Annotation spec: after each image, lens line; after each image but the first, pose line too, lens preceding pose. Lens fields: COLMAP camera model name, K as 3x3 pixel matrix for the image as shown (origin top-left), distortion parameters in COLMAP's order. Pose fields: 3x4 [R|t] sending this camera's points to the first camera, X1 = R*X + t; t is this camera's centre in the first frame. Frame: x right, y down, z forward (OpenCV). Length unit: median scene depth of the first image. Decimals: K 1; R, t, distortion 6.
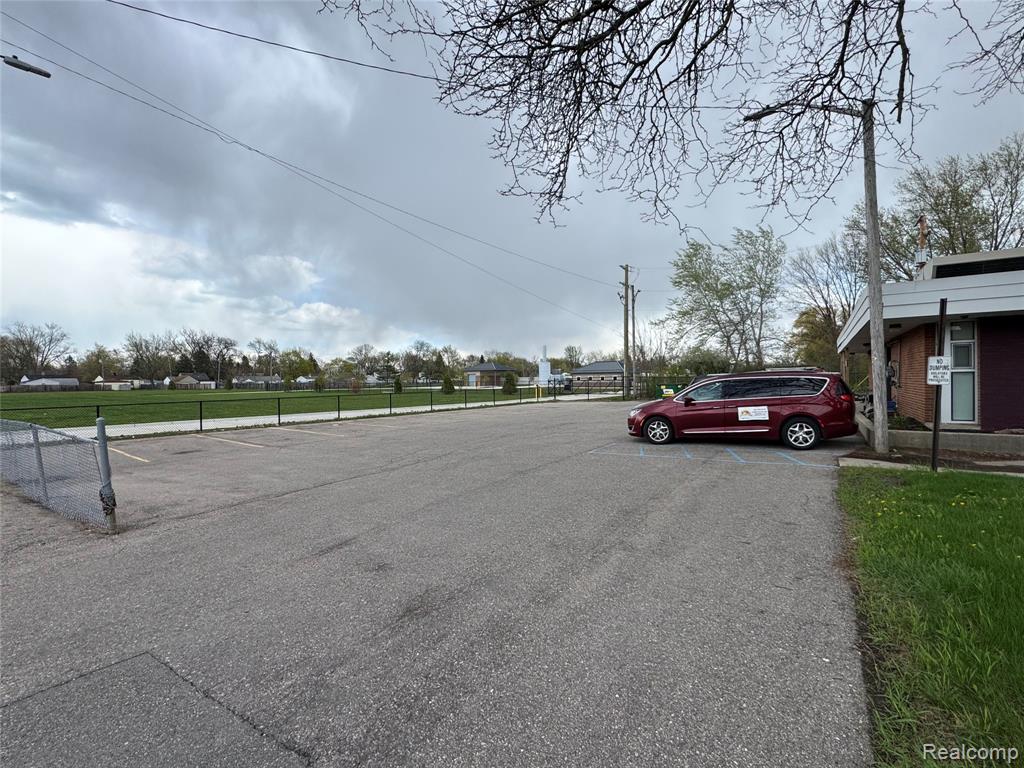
lens RADIAL K [[468.4, 0, 515.3], [0, 468.4, 389.3], [0, 0, 1]] dist [0.002836, 0.000063]
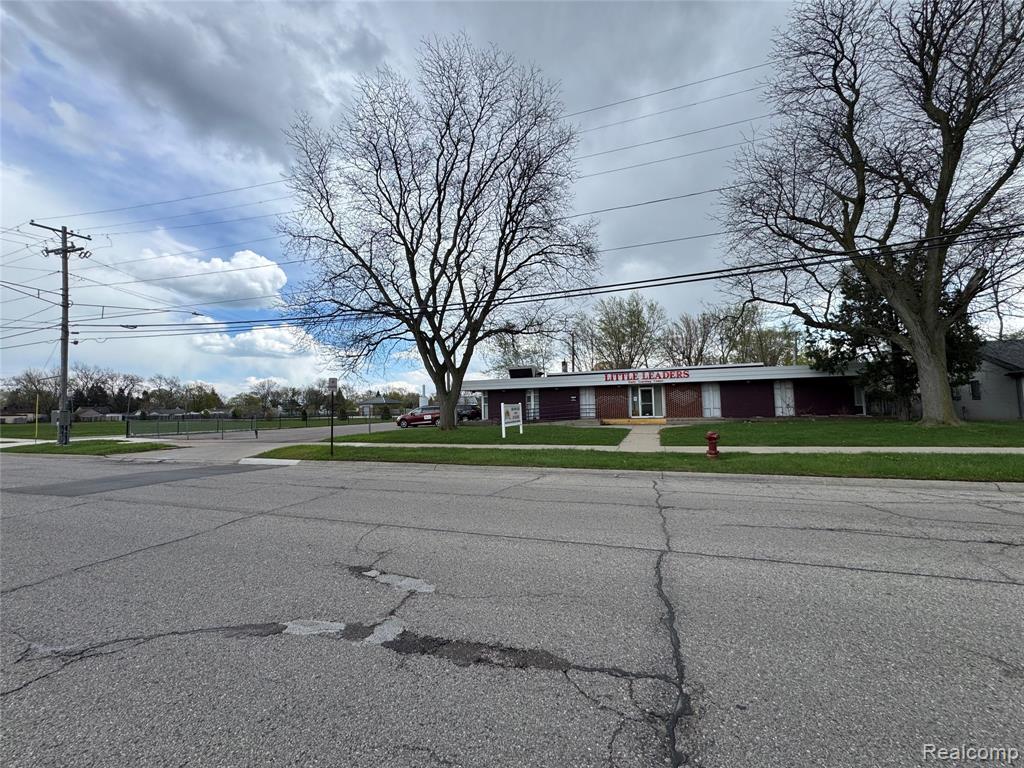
lens RADIAL K [[403.7, 0, 514.8], [0, 403.7, 388.5], [0, 0, 1]] dist [0.000619, -0.000078]
pose [[0.969667, 0.006156, 0.244354, 0.026248], [0.012362, 0.997168, -0.074180, 0.004498], [-0.244119, 0.074951, 0.966845, -0.138286]]
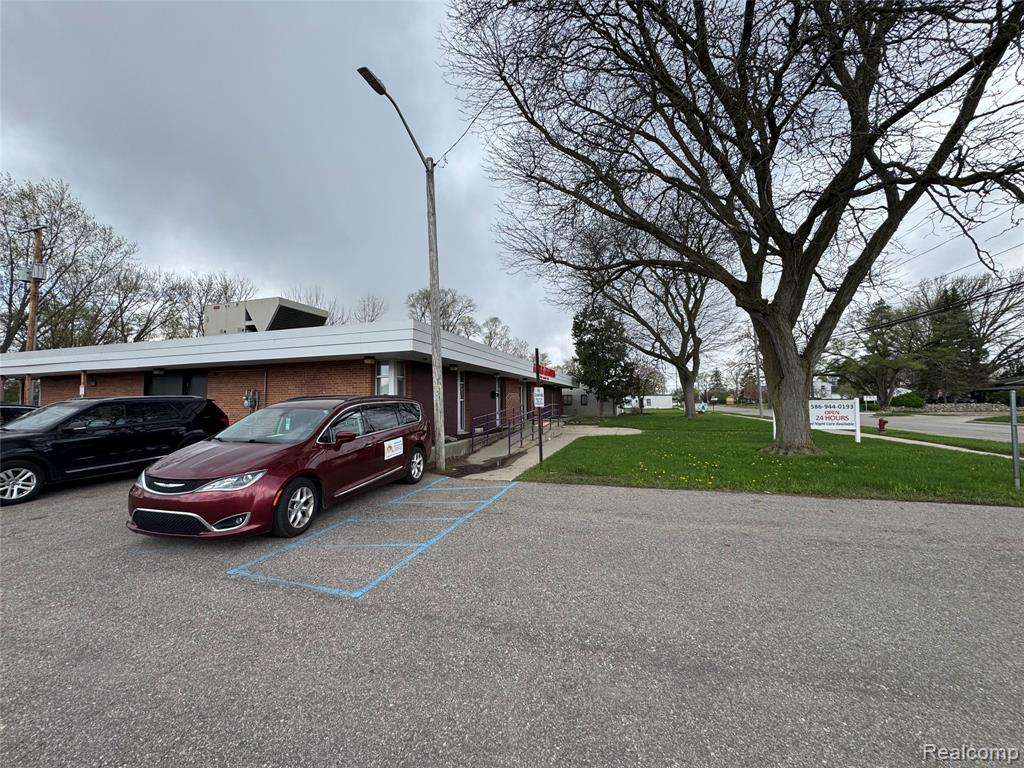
lens RADIAL K [[403.7, 0, 513.5], [0, 403.7, 385.4], [0, 0, 1]] dist [0.000619, -0.000078]
pose [[-0.283547, 0.063232, 0.956871, -0.012535], [0.026836, 0.997956, -0.057995, -0.000500], [-0.958583, 0.009235, -0.284664, 0.064731]]
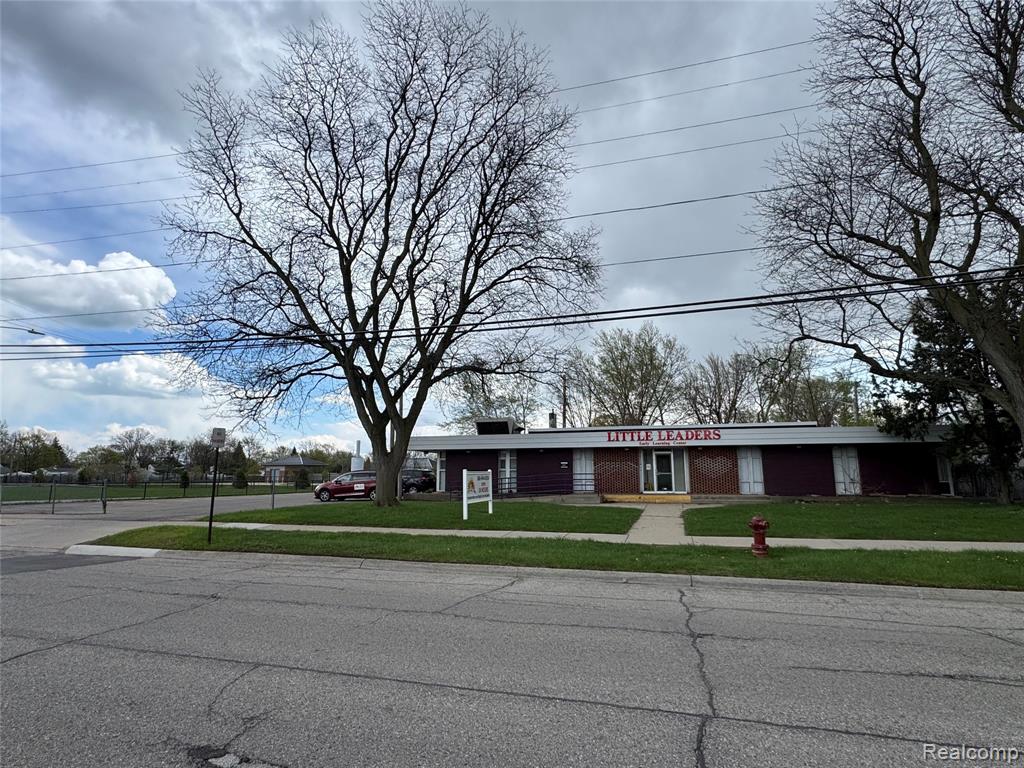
lens RADIAL K [[545.5, 0, 514.5], [0, 545.5, 386.1], [0, 0, 1]] dist [-0.000928, -0.001312]
pose [[0.954568, 0.061203, 0.291640, 0.027247], [-0.005795, 0.982309, -0.187179, 0.004136], [-0.297936, 0.176985, 0.938035, -0.135560]]
